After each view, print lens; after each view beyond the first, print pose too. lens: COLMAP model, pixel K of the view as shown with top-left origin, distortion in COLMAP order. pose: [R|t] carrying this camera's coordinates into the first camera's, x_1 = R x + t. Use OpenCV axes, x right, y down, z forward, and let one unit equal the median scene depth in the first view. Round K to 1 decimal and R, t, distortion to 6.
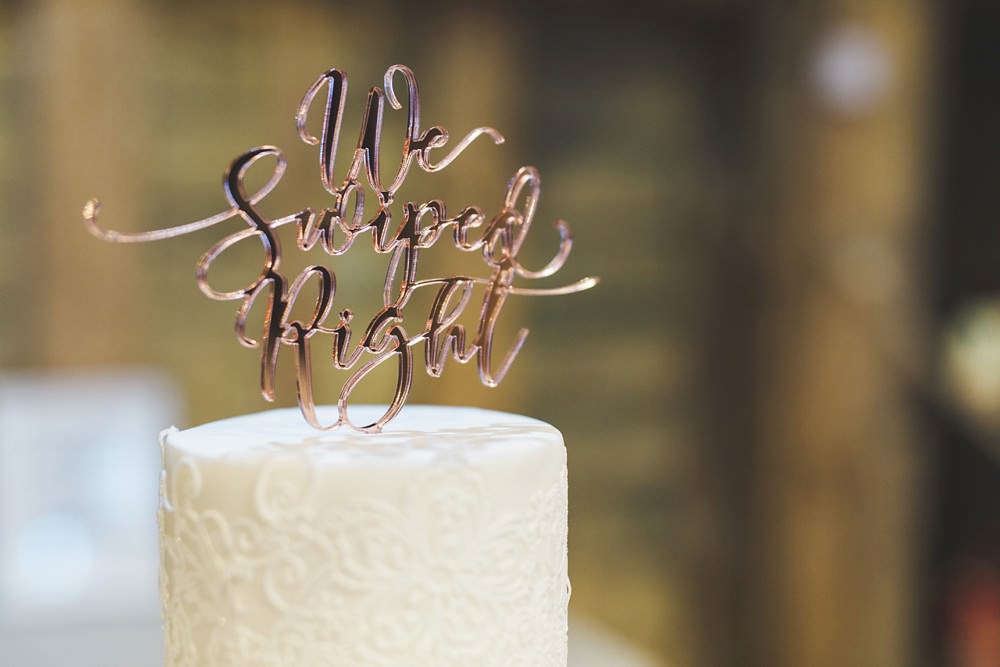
lens RADIAL K [[1470.0, 0, 499.3], [0, 1470.0, 332.4], [0, 0, 1]] dist [0.027270, 0.000000]
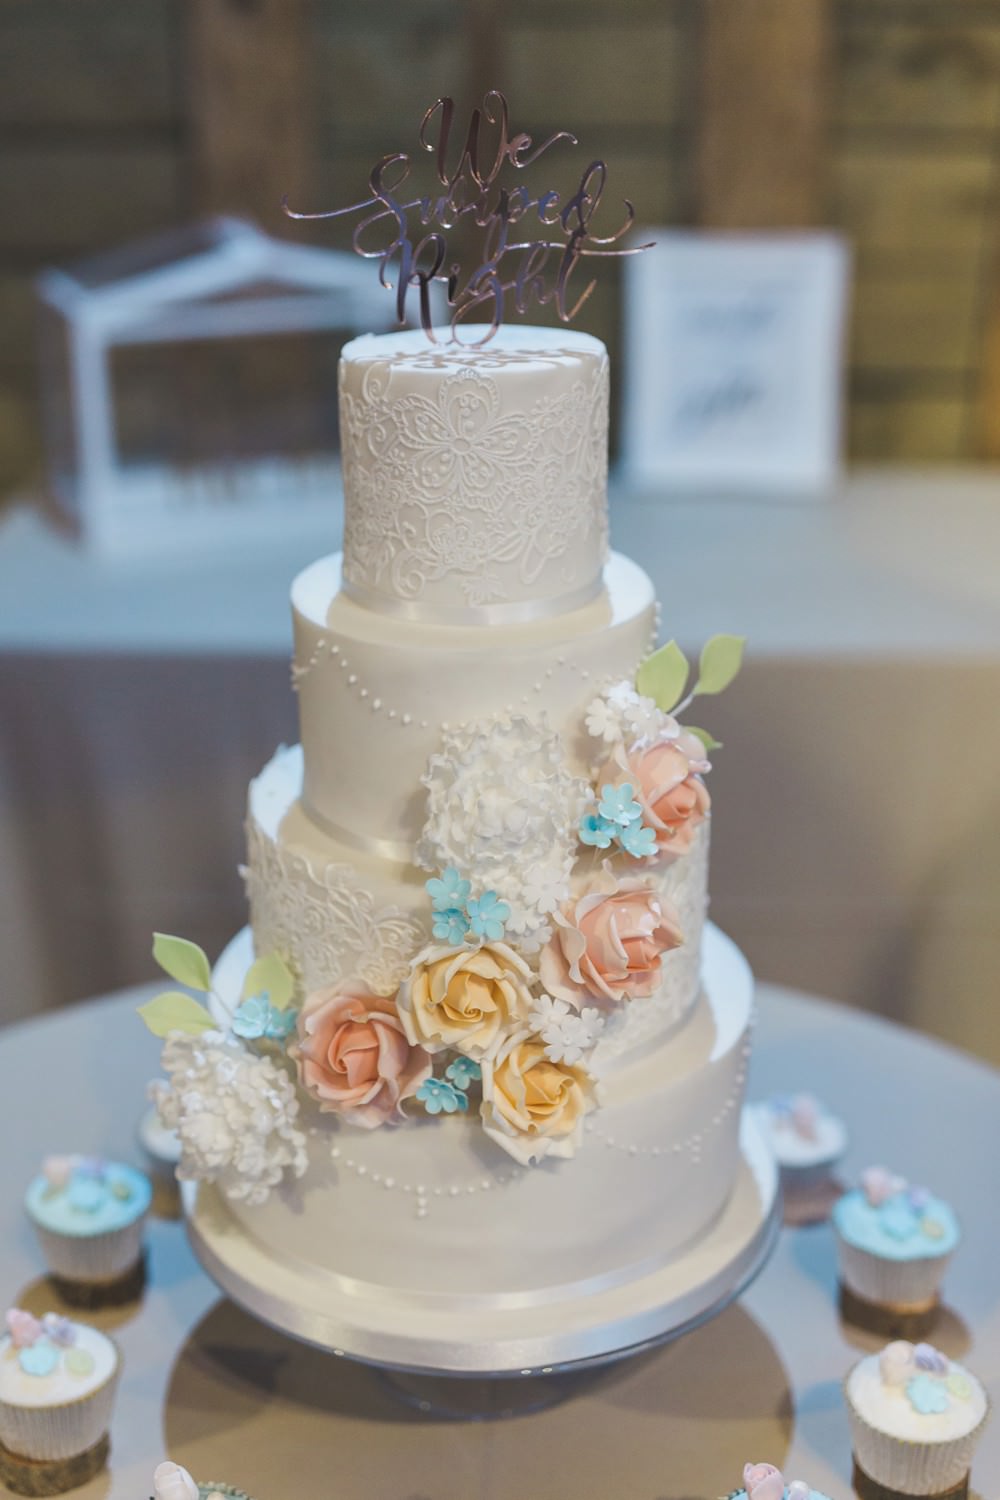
lens RADIAL K [[2204.9, 0, 500.7], [0, 2204.9, 750.0], [0, 0, 1]] dist [0.027270, 0.000000]
pose [[0.876732, 0.154083, -0.455630, 1.137501], [-0.021457, 0.958885, 0.282982, -0.195965], [0.480500, -0.238323, 0.843992, -1.080350]]
